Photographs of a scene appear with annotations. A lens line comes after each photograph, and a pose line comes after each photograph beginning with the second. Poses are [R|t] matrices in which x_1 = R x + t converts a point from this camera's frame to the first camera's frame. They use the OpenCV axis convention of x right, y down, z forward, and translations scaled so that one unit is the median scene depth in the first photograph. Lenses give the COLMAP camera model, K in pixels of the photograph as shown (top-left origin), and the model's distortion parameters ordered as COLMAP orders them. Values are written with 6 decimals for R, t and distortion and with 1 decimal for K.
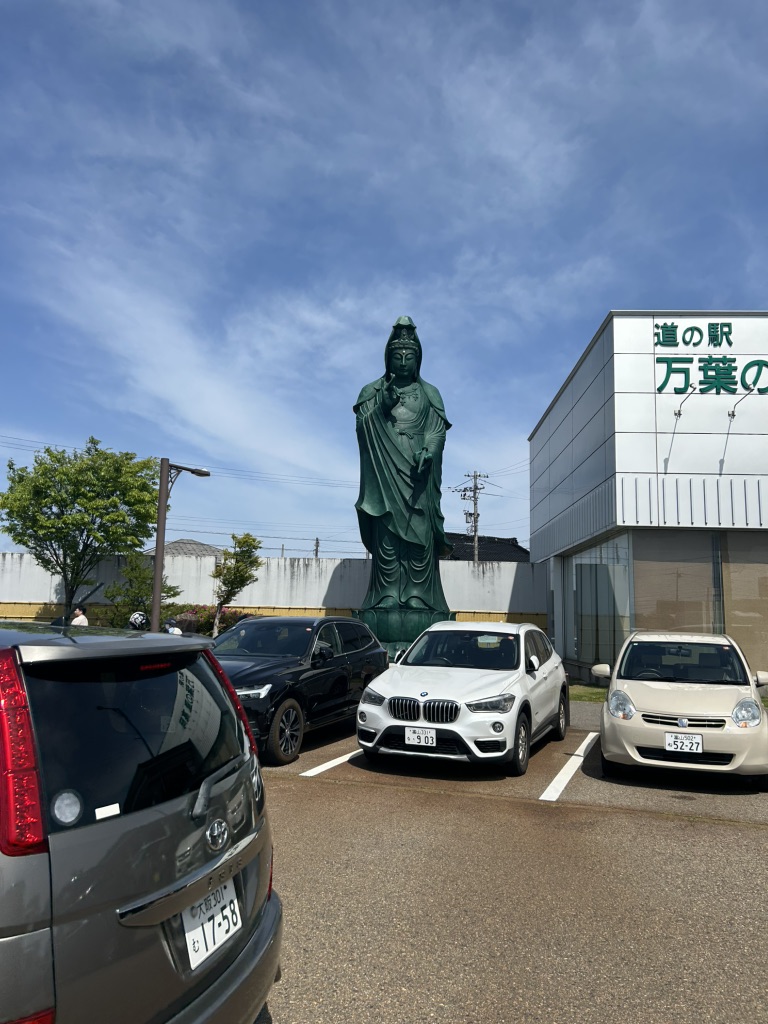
lens RADIAL K [[737.8, 0, 384.0], [0, 737.8, 512.0], [0, 0, 1]] dist [0.028787, -0.067703]
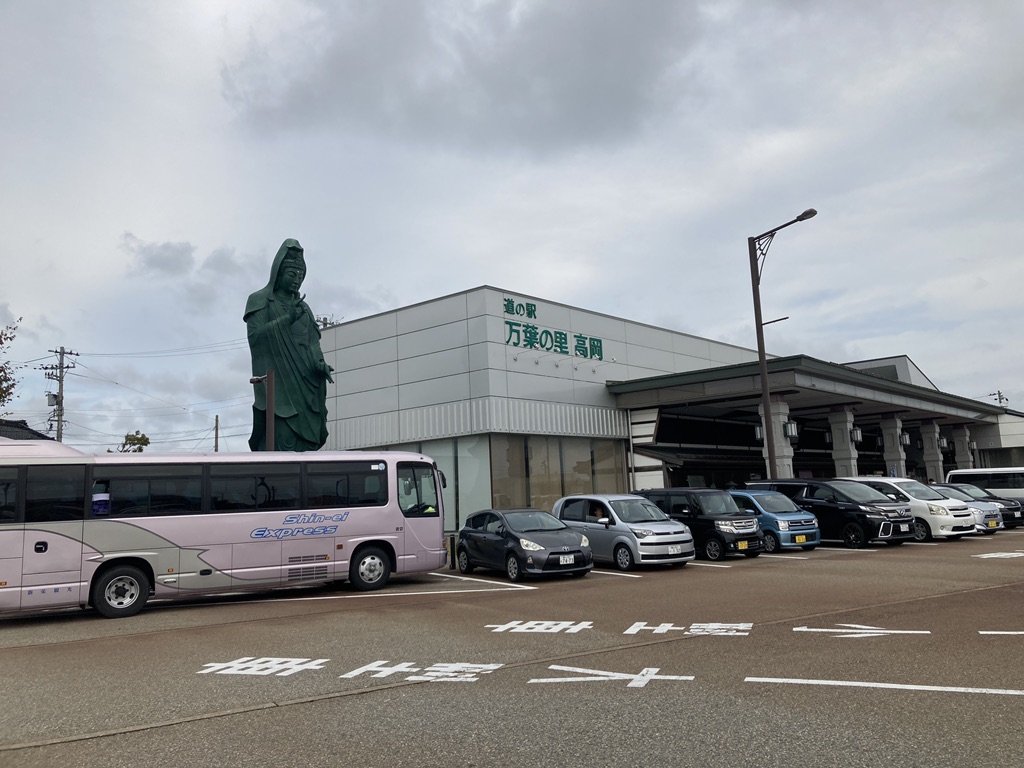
lens RADIAL K [[782.0, 0, 512.0], [0, 782.0, 384.0], [0, 0, 1]] dist [0.024938, -0.001006]
pose [[0.653006, 0.065164, 0.754544, -0.812941], [-0.054989, 0.997741, -0.038578, -0.016031], [-0.755354, -0.016300, 0.655115, -0.068612]]
